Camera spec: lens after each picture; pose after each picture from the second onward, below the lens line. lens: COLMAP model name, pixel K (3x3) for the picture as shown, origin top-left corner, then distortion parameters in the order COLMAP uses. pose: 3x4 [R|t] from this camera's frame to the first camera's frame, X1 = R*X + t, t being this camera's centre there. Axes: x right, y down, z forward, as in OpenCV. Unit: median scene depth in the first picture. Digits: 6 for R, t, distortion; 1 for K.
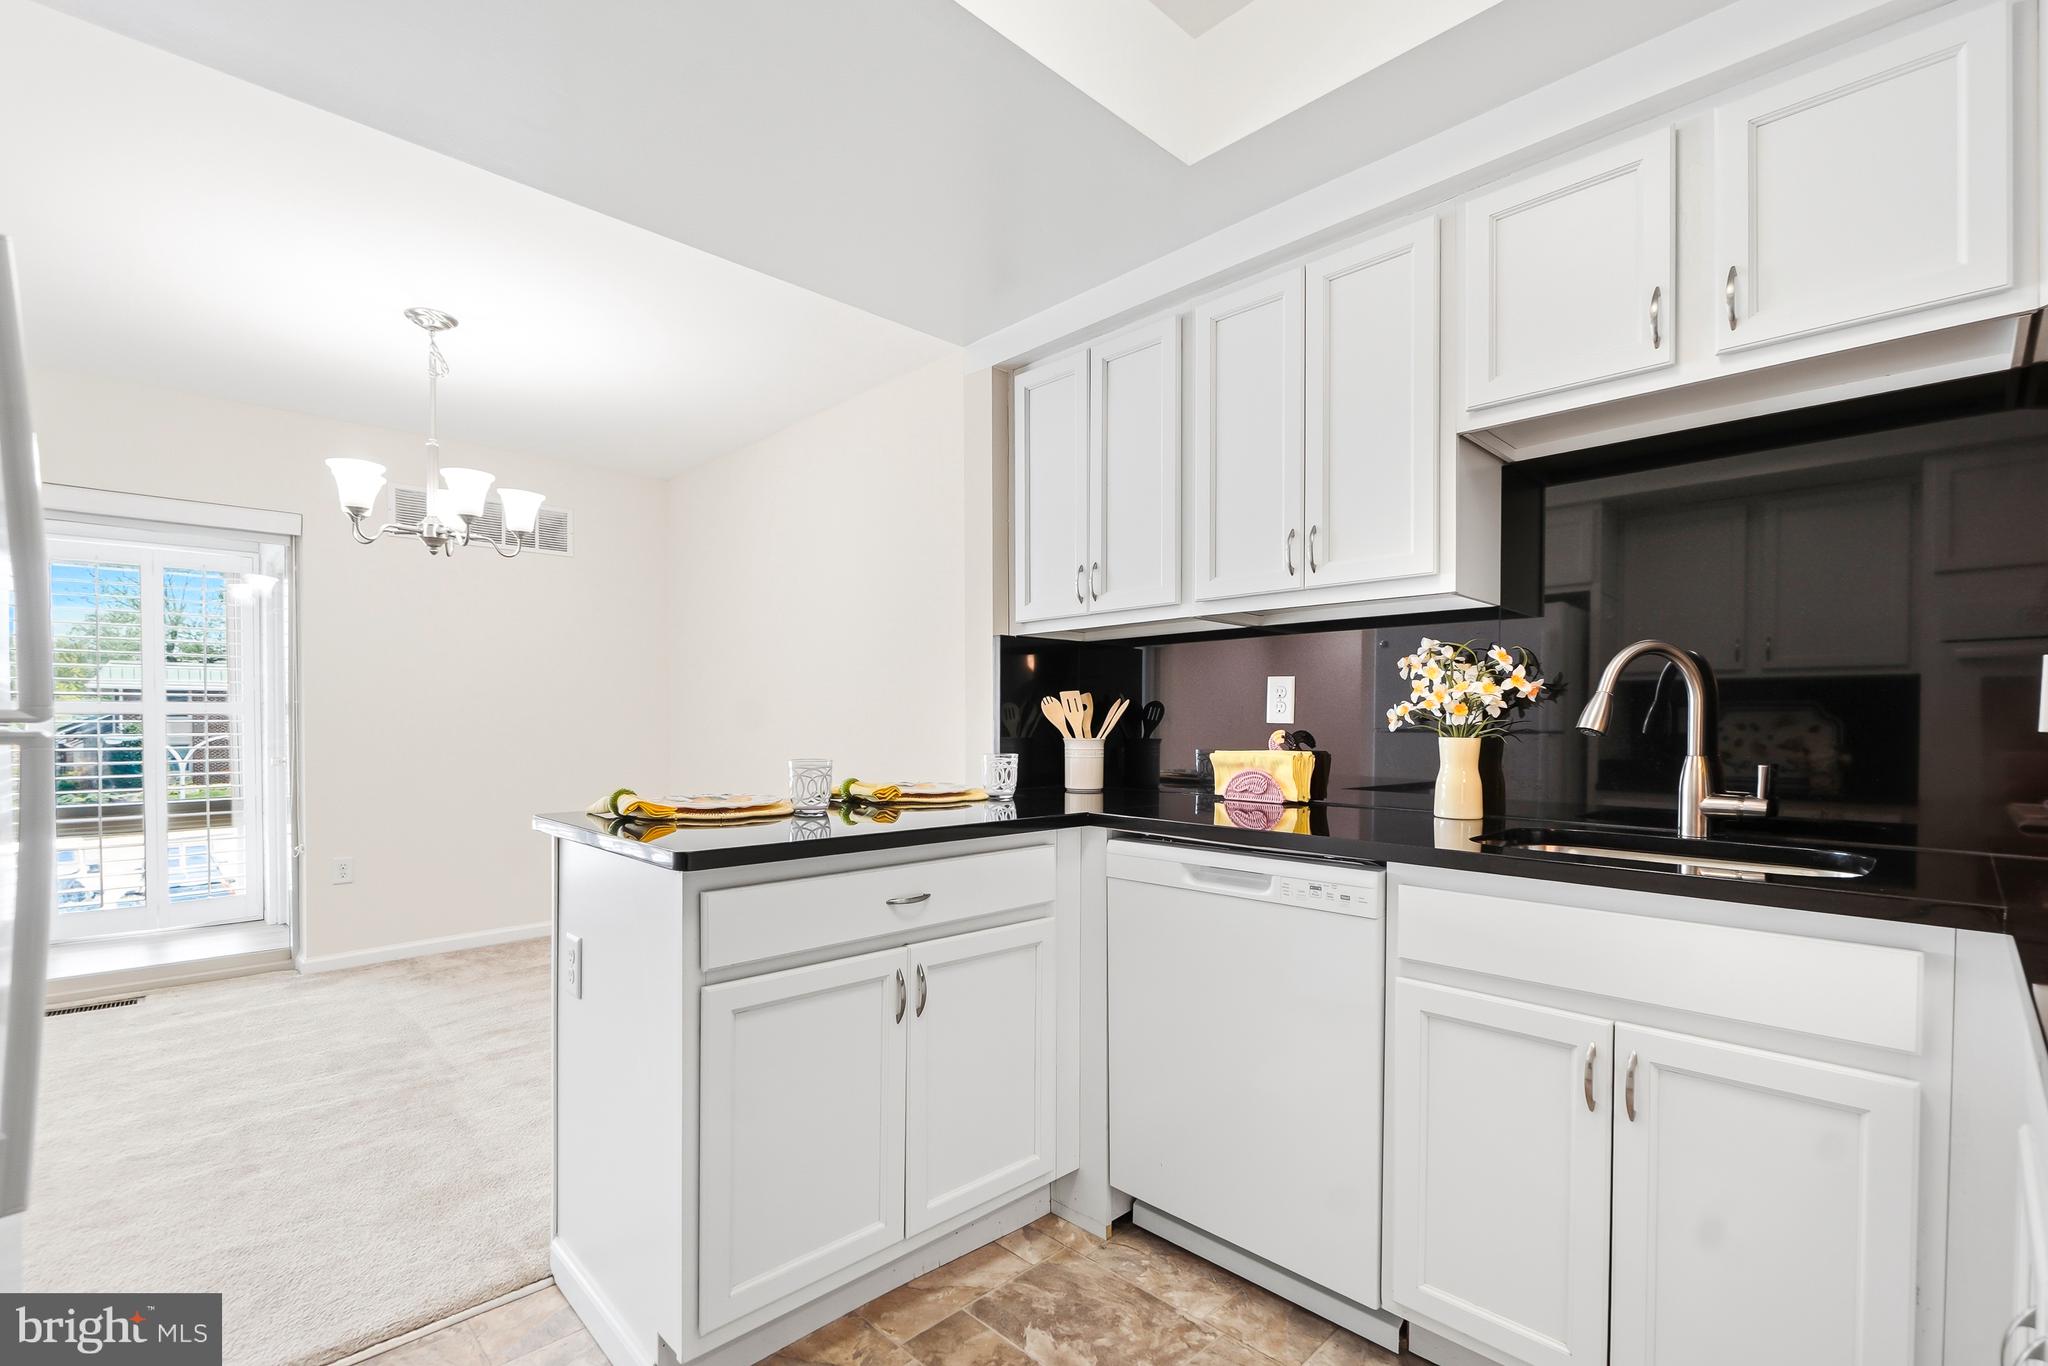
lens RADIAL K [[913.8, 0, 1026.4], [0, 913.8, 734.1], [0, 0, 1]] dist [-0.003188, -0.000684]
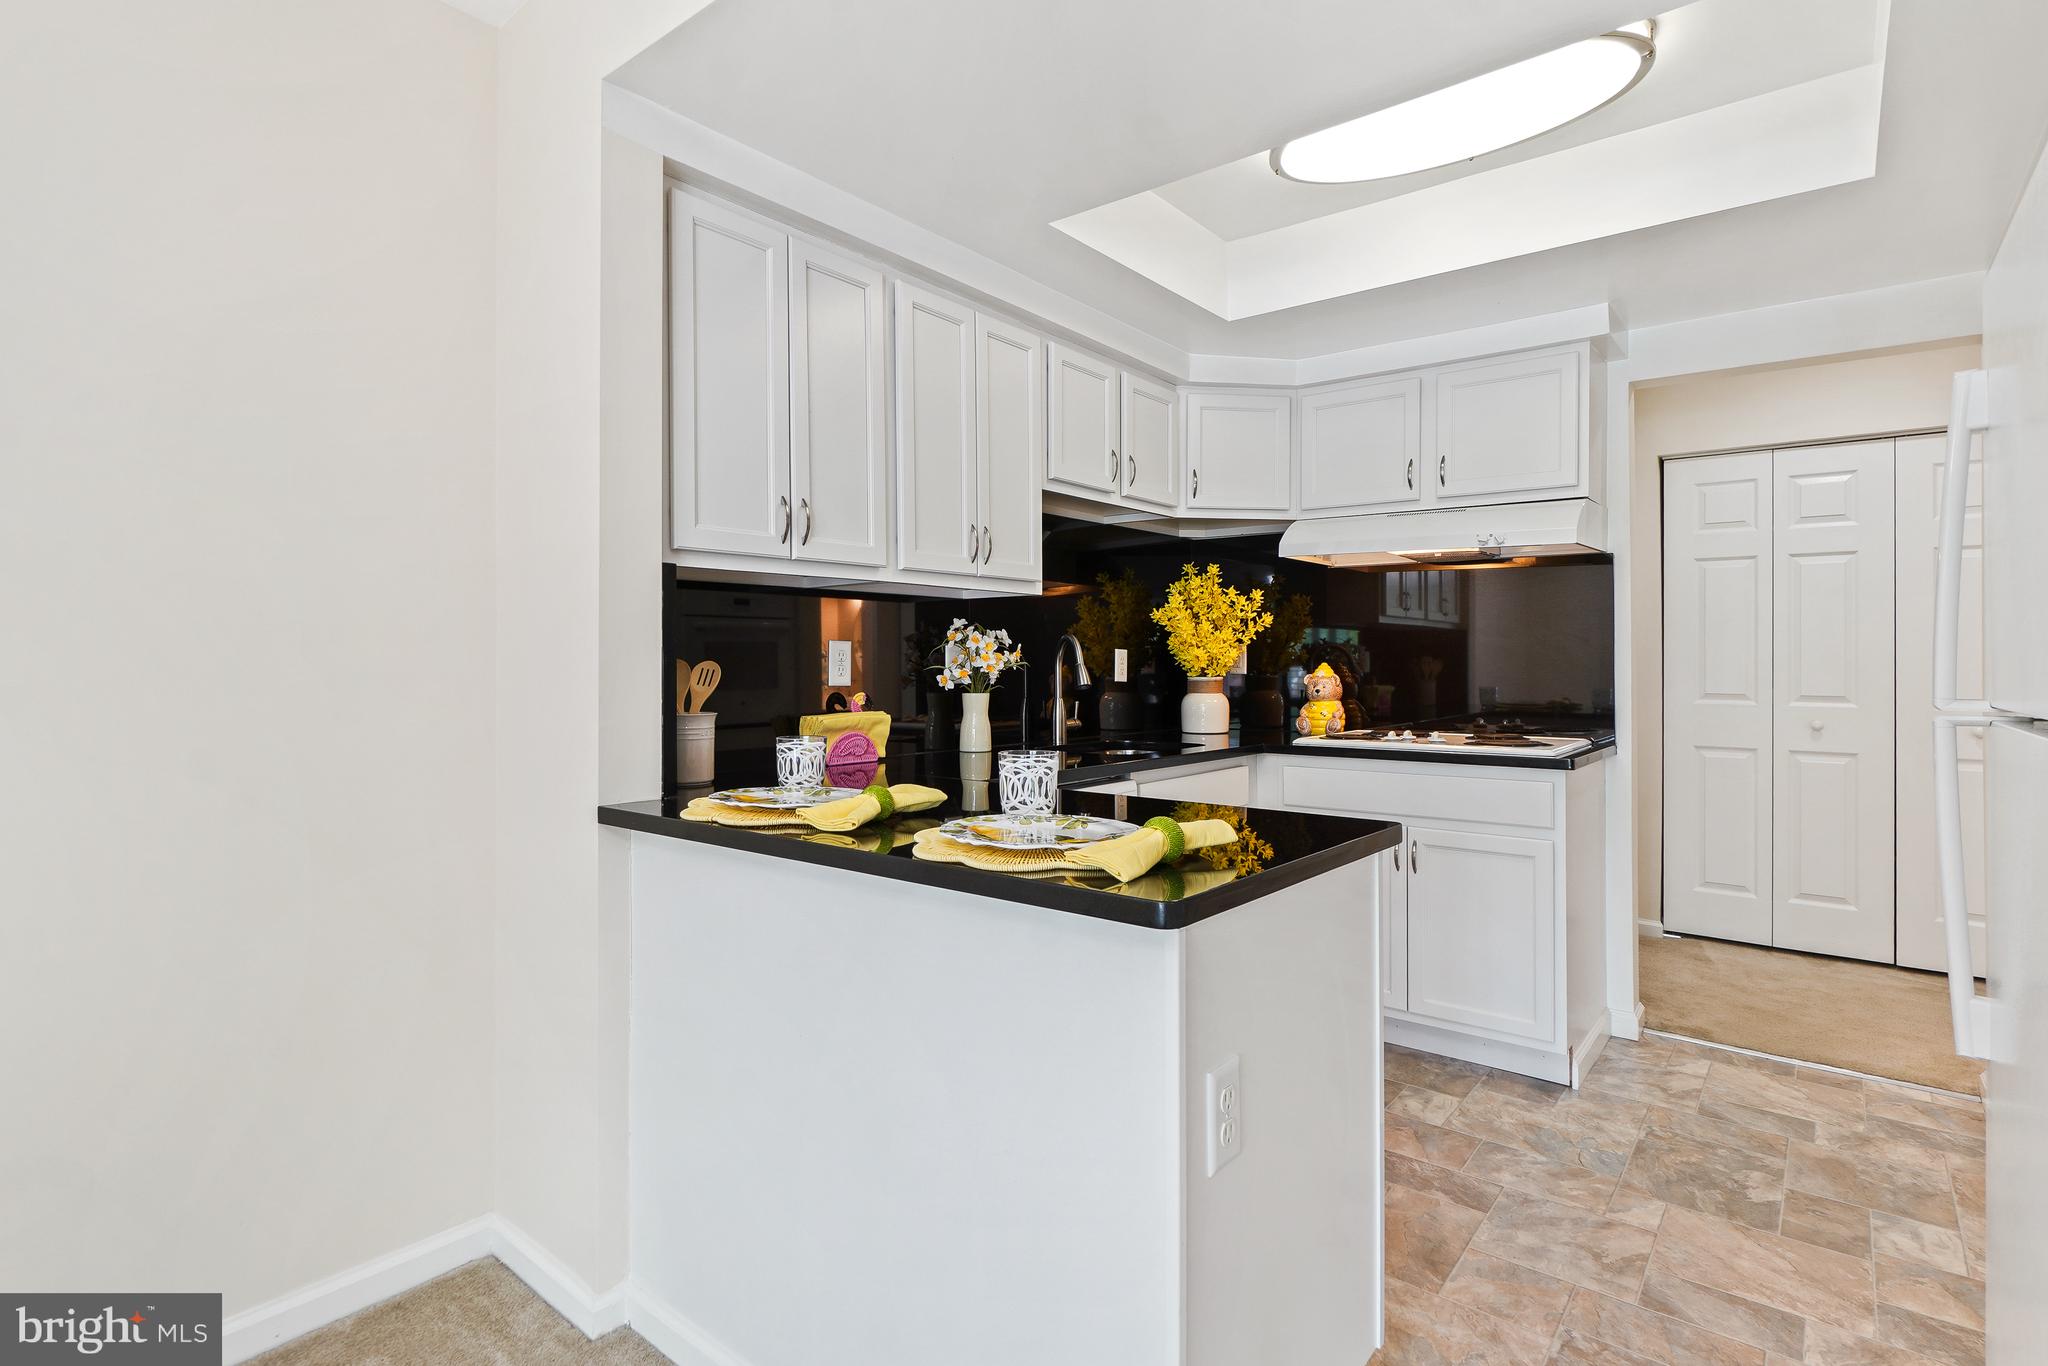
lens RADIAL K [[1014.8, 0, 1044.1], [0, 1014.8, 657.6], [0, 0, 1]] dist [0.001026, -0.000466]
pose [[-0.127308, 0.002601, 0.991860, -1.011873], [0.013856, 0.999904, -0.000843, -0.045314], [-0.991766, 0.013636, -0.127332, 1.043568]]
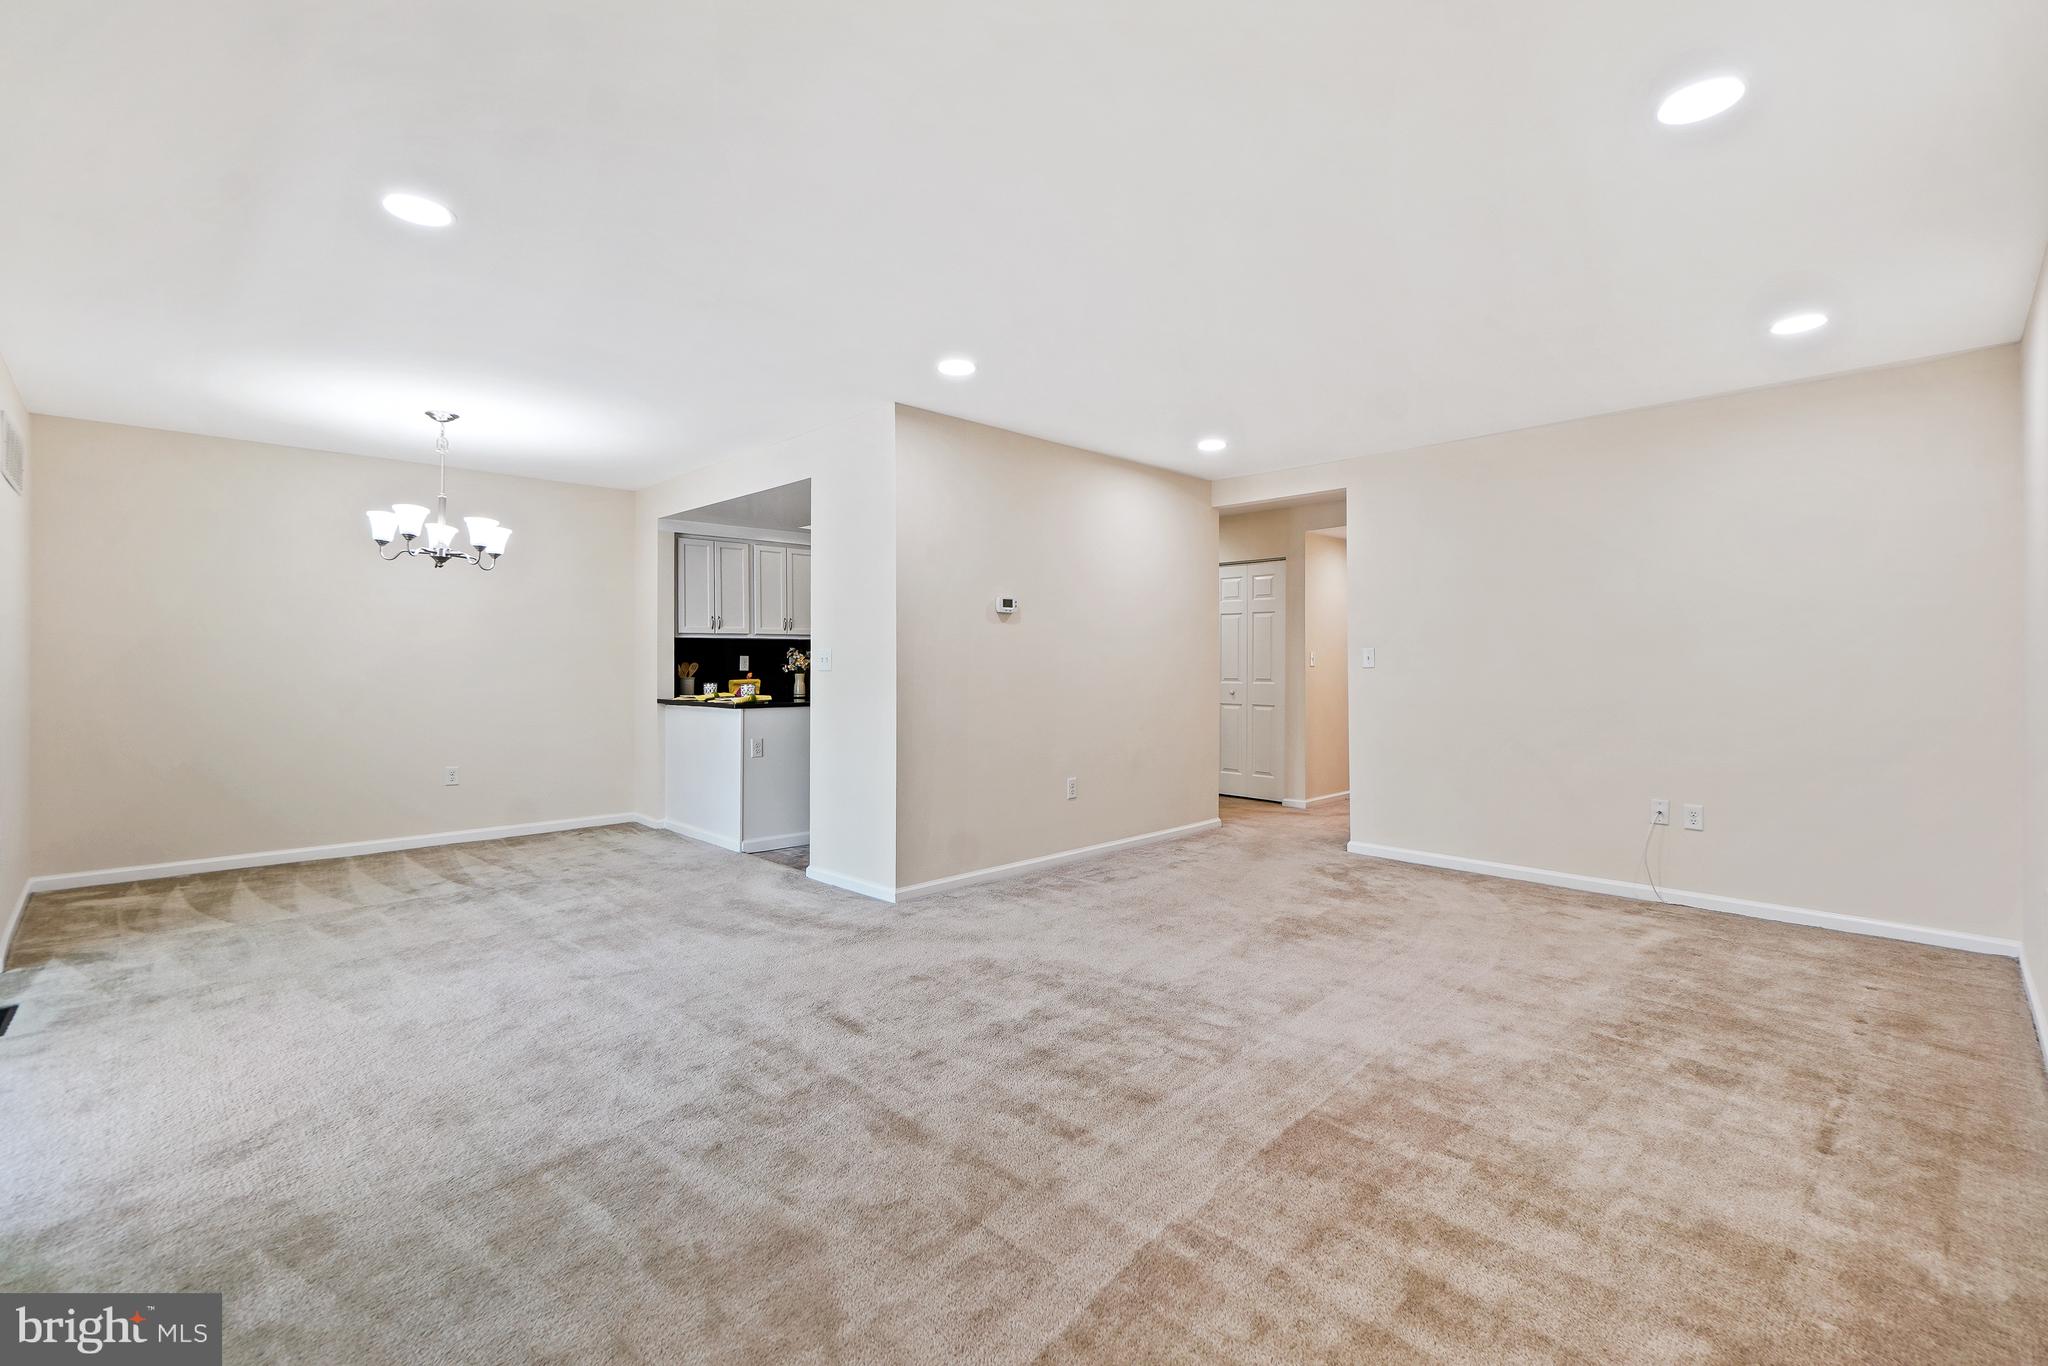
lens RADIAL K [[892.9, 0, 1030.3], [0, 892.9, 666.8], [0, 0, 1]] dist [0.010085, -0.000288]
pose [[-0.011417, -0.008750, 0.999897, -3.233944], [0.014150, 0.999860, 0.008912, -0.044509], [-0.999835, 0.014250, -0.011291, 0.046883]]
